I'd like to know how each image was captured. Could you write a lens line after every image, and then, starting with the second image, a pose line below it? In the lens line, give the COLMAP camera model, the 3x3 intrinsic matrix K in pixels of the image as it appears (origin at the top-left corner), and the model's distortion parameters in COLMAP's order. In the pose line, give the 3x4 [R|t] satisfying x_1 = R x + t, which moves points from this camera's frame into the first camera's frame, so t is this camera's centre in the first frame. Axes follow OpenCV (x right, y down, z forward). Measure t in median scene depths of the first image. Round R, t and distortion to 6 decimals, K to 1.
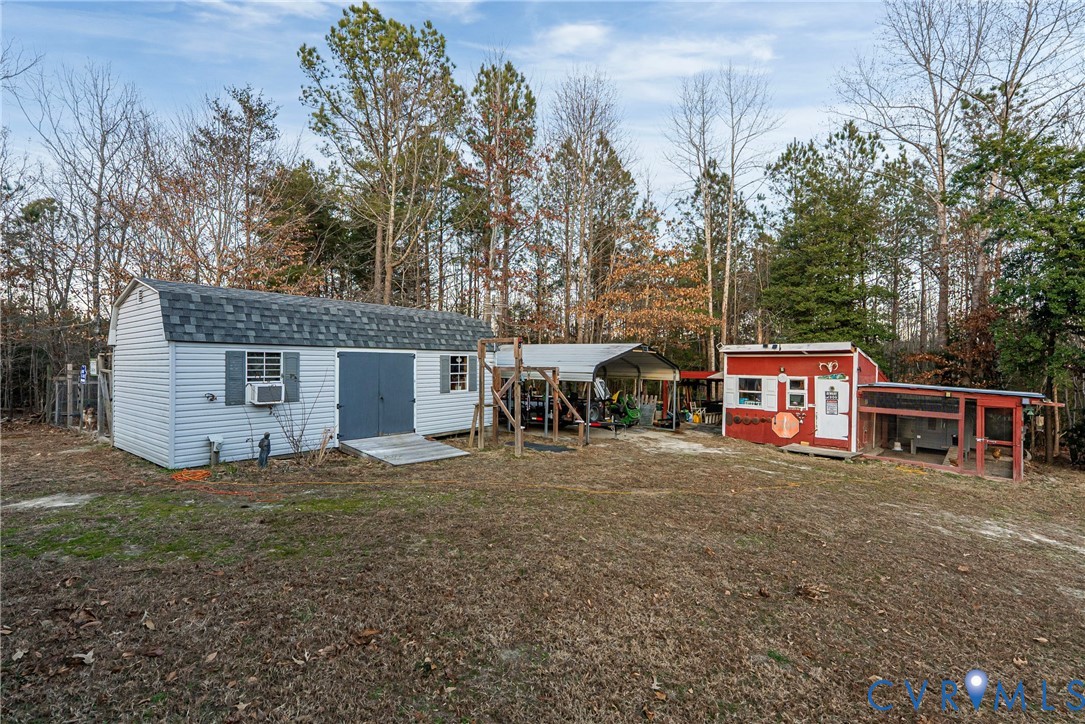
lens RADIAL K [[486.2, 0, 545.0], [0, 486.2, 365.7], [0, 0, 1]] dist [-0.000471, 0.000415]
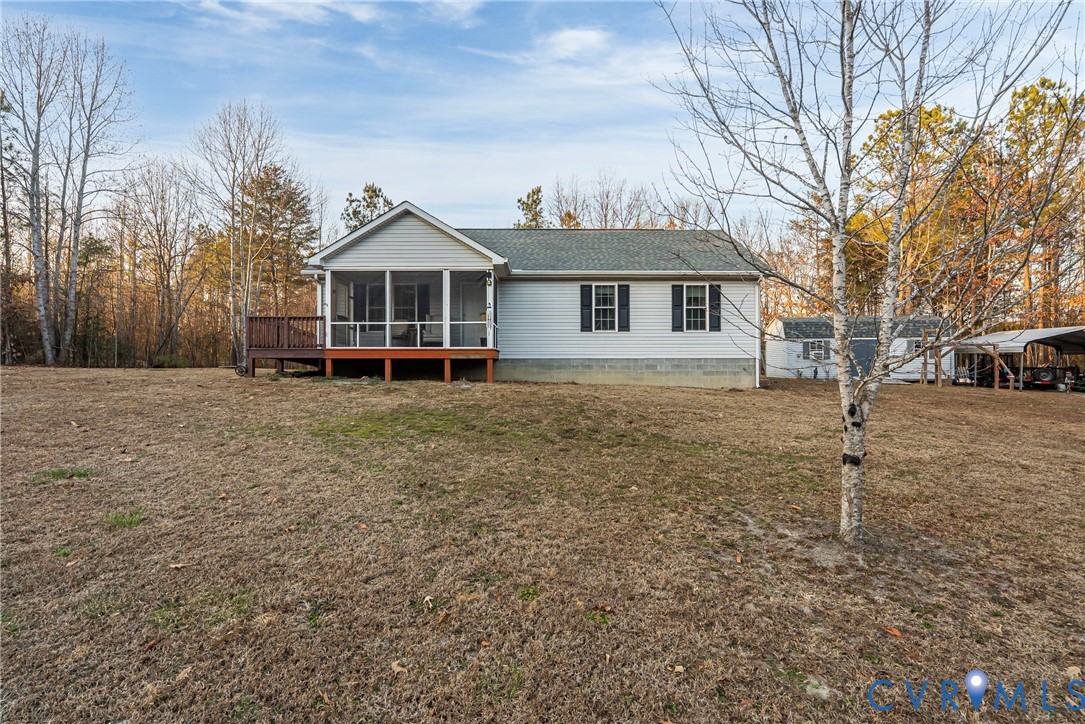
lens RADIAL K [[486.2, 0, 545.0], [0, 486.2, 365.7], [0, 0, 1]] dist [-0.000471, 0.000415]
pose [[0.476187, -0.001155, -0.879344, 0.669906], [-0.000726, 0.999998, -0.001707, 0.072789], [0.879344, 0.001451, 0.476185, -1.001533]]
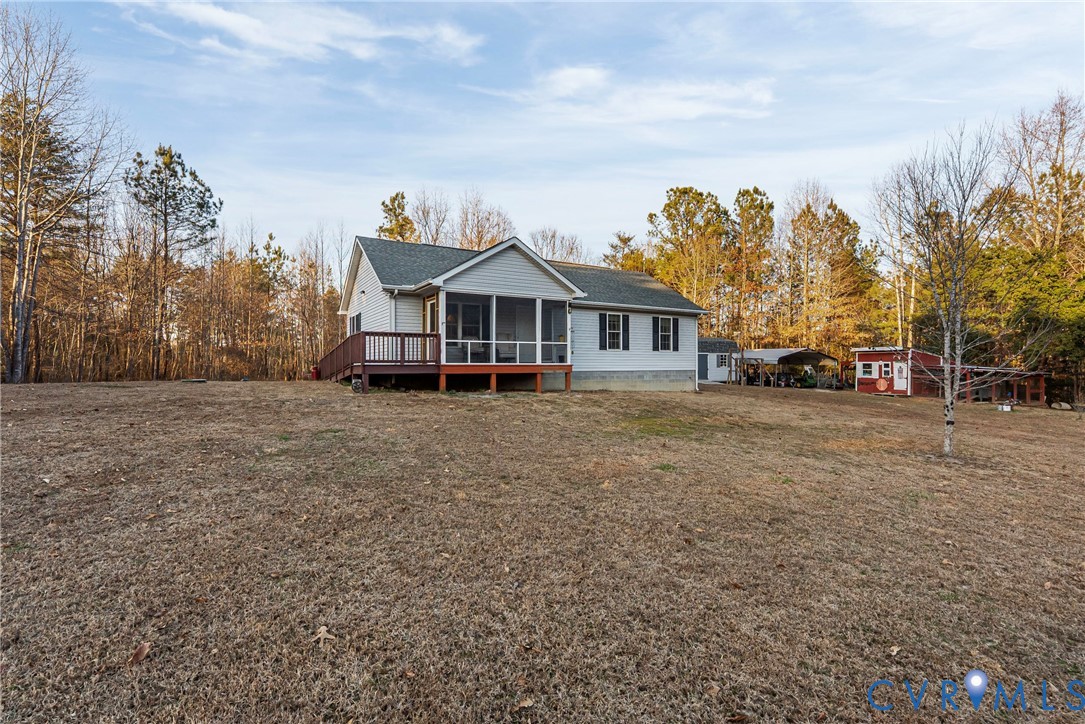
lens RADIAL K [[486.2, 0, 545.0], [0, 486.2, 365.7], [0, 0, 1]] dist [-0.000471, 0.000415]
pose [[0.852470, -0.002526, -0.522771, 0.353273], [0.000745, 0.999993, -0.003616, 0.045322], [0.522776, 0.002693, 0.852466, -1.652071]]
